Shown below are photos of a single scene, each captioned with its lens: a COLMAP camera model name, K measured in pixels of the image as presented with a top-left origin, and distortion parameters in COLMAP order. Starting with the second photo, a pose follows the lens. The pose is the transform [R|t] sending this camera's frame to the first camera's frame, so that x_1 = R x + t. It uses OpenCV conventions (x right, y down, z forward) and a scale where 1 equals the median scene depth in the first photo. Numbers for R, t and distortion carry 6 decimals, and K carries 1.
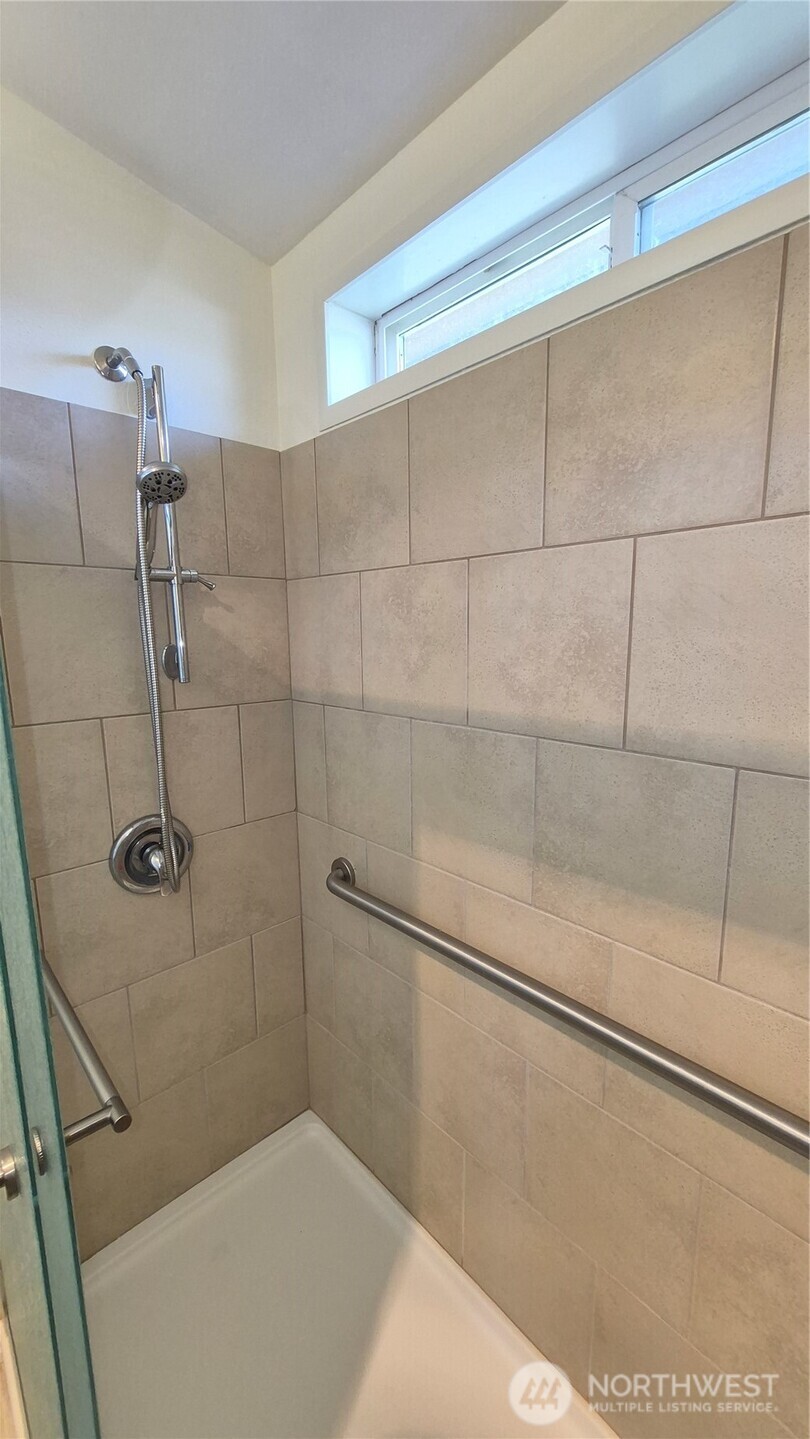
lens RADIAL K [[570.3, 0, 408.7], [0, 570.3, 725.8], [0, 0, 1]] dist [0.001044, -0.000325]
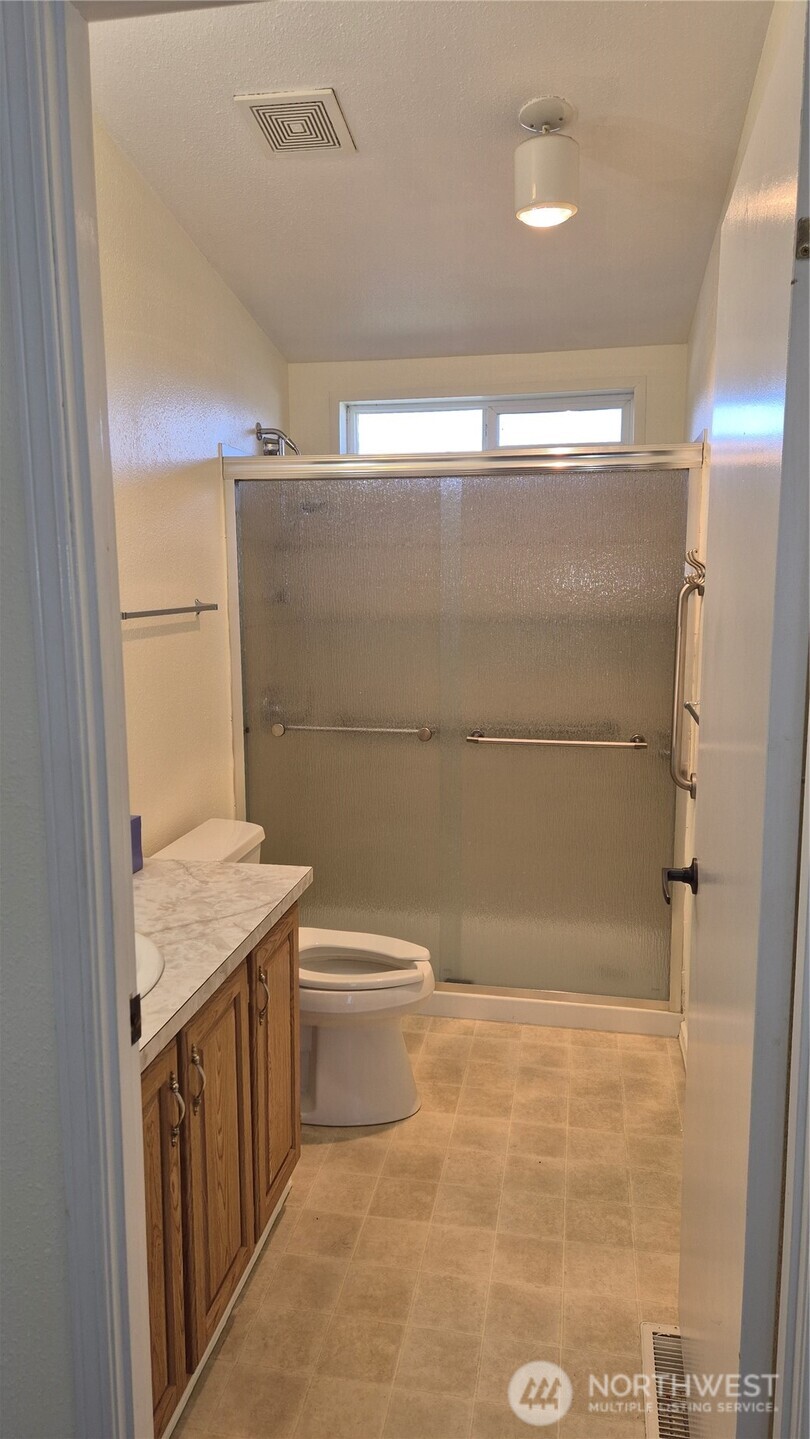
lens RADIAL K [[981.9, 0, 398.9], [0, 981.9, 710.4], [0, 0, 1]] dist [0.044842, 0.004684]
pose [[0.809801, -0.074202, 0.581993, -2.562940], [0.093566, 0.995608, -0.003254, 0.391534], [-0.579195, 0.057089, 0.813187, -2.221898]]
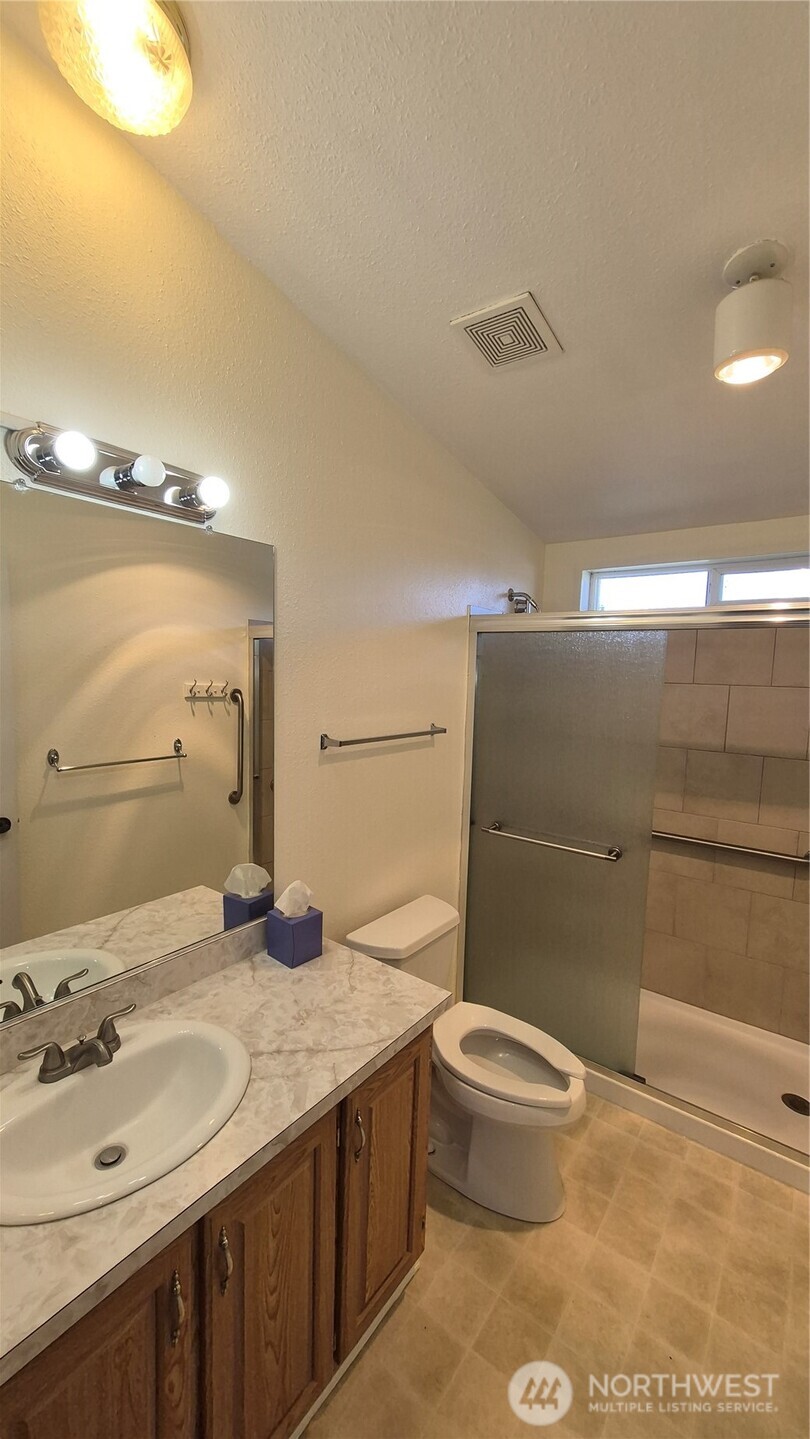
lens RADIAL K [[570.3, 0, 406.1], [0, 570.3, 724.6], [0, 0, 1]] dist [0.001044, -0.000325]
pose [[0.984221, 0.025410, 0.175108, -1.701960], [-0.012931, 0.997318, -0.072043, 0.127427], [-0.176469, 0.068642, 0.981910, -1.581922]]
